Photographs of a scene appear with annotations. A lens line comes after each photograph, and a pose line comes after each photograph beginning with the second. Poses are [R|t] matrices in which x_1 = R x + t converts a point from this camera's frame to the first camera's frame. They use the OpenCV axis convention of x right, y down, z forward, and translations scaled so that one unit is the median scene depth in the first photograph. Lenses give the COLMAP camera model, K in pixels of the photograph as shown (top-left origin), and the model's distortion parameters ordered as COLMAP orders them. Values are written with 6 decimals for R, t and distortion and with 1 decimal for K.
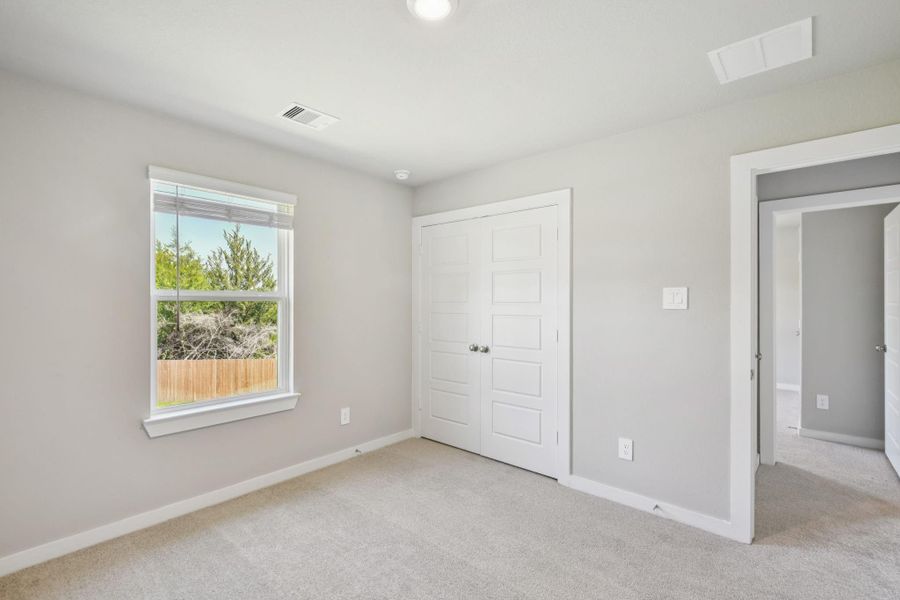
lens RADIAL K [[412.0, 0, 448.7], [0, 412.0, 297.8], [0, 0, 1]] dist [0.002396, 0.000135]
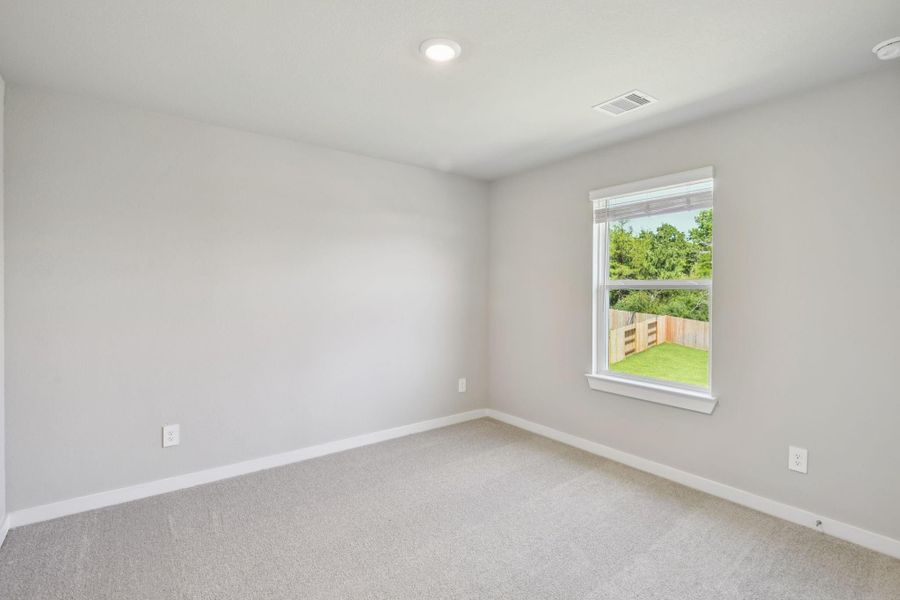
lens RADIAL K [[419.0, 0, 449.5], [0, 419.0, 294.0], [0, 0, 1]] dist [-0.001565, -0.000409]
pose [[-0.182001, 0.008101, -0.983265, 0.616617], [0.005652, 0.999958, 0.007192, 0.008372], [0.983282, -0.004248, -0.182039, 0.658562]]
